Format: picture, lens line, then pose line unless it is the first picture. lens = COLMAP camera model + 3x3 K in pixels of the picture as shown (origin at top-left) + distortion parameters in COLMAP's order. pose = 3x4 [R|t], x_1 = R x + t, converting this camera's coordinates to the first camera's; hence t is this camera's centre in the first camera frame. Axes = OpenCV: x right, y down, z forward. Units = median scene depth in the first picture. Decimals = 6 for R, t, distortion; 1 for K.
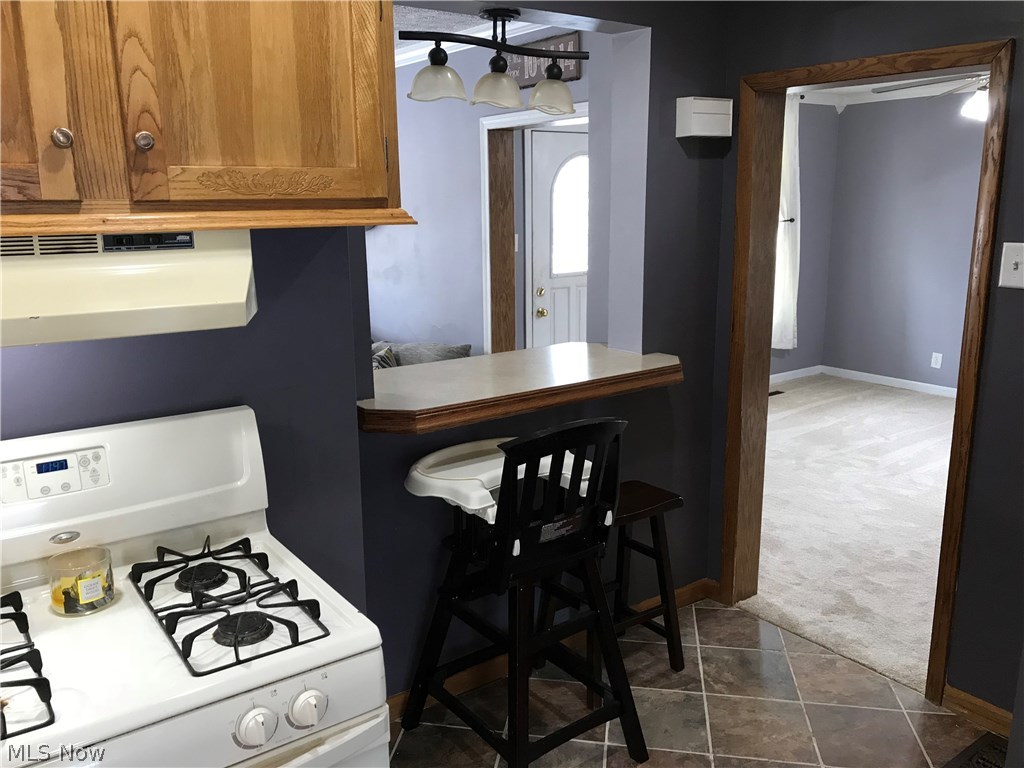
lens RADIAL K [[836.7, 0, 496.1], [0, 836.7, 380.0], [0, 0, 1]] dist [0.039876, -0.061685]
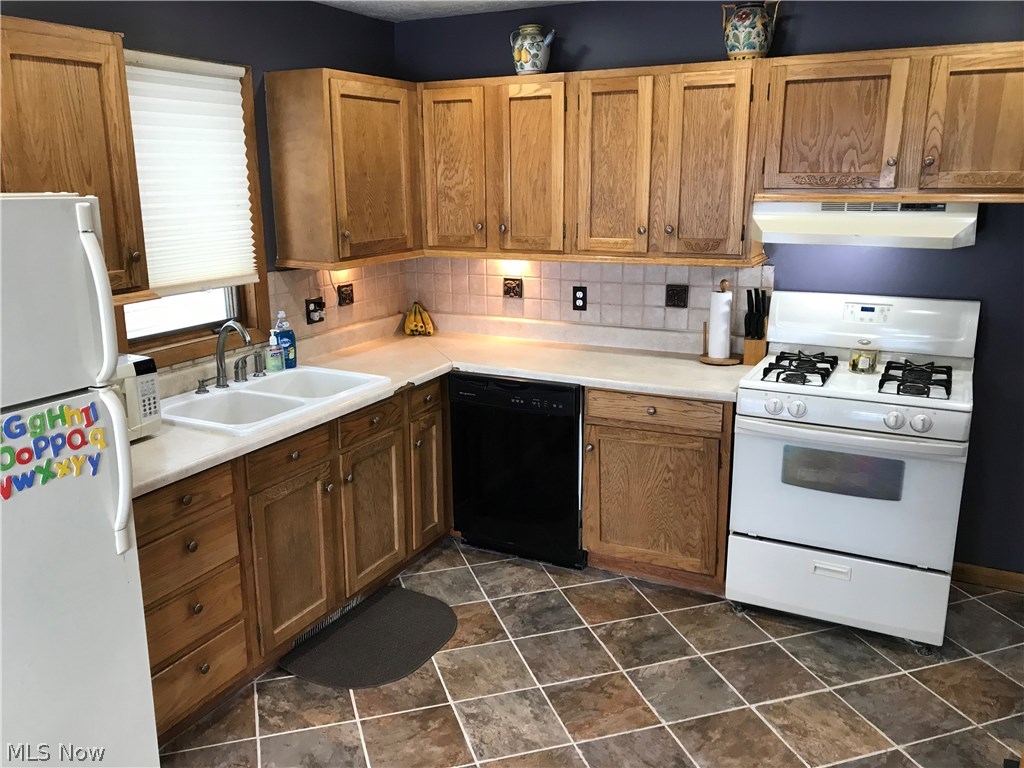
lens RADIAL K [[836.7, 0, 495.0], [0, 836.7, 382.8], [0, 0, 1]] dist [0.039876, -0.061685]
pose [[0.452665, 0.225033, -0.862818, 0.860561], [-0.183012, 0.970478, 0.157097, 0.109747], [0.872698, 0.086794, 0.480485, -0.782741]]
